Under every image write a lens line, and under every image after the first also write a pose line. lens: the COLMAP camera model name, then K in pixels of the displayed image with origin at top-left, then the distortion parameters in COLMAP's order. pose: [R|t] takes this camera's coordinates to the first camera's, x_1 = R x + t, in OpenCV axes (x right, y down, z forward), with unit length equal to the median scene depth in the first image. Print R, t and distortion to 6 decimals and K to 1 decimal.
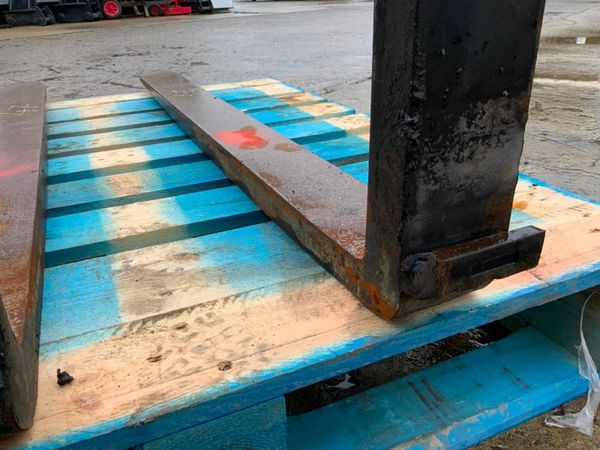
lens RADIAL K [[498.1, 0, 301.2], [0, 498.1, 224.4], [0, 0, 1]] dist [0.067820, -0.131387]
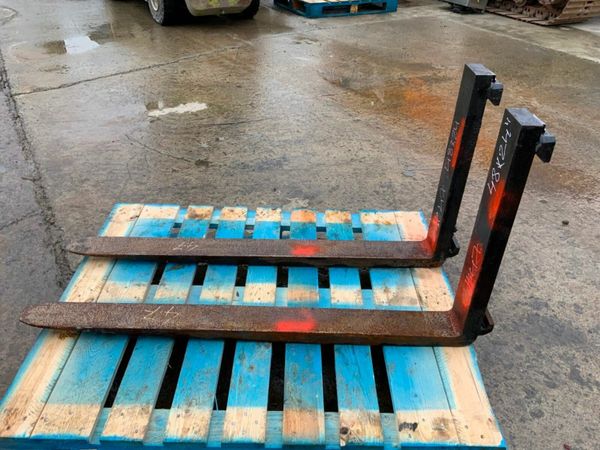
lens RADIAL K [[498.1, 0, 301.2], [0, 498.1, 224.4], [0, 0, 1]] dist [0.067820, -0.131387]
pose [[0.407583, -0.470662, 0.782530, -1.486659], [0.351178, 0.871826, 0.341458, -0.851972], [-0.842941, 0.135635, 0.520627, -0.118103]]
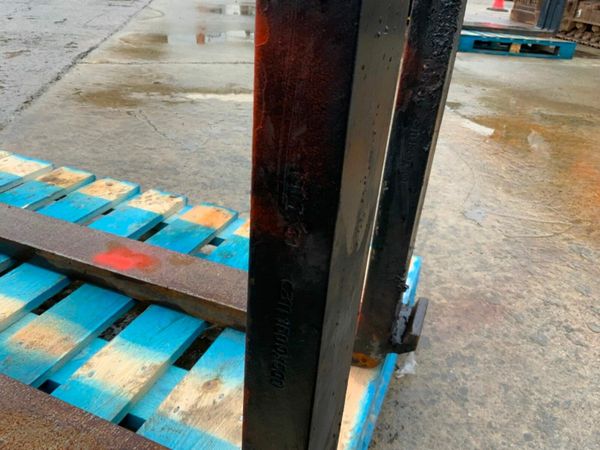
lens RADIAL K [[498.1, 0, 301.2], [0, 498.1, 224.4], [0, 0, 1]] dist [0.067820, -0.131387]
pose [[0.712675, -0.253744, 0.653995, -0.459717], [0.210819, 0.966663, 0.145320, -0.272598], [-0.669066, 0.034309, 0.742410, -0.086884]]
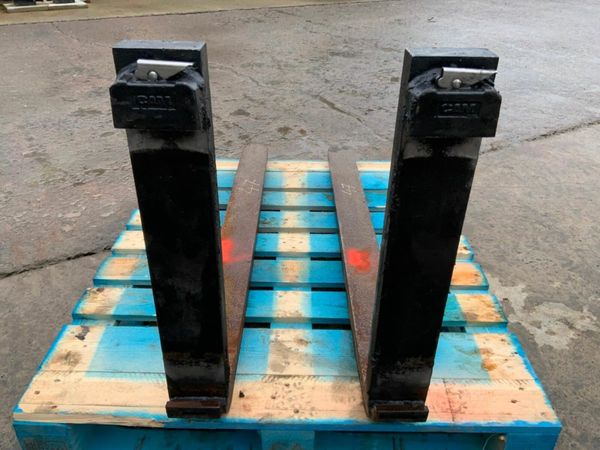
lens RADIAL K [[498.1, 0, 301.2], [0, 498.1, 224.4], [0, 0, 1]] dist [0.067820, -0.131387]
pose [[0.909690, 0.251139, -0.330746, 0.190471], [-0.216435, 0.966419, 0.138526, -0.398146], [0.354429, -0.054431, 0.933497, -0.532797]]
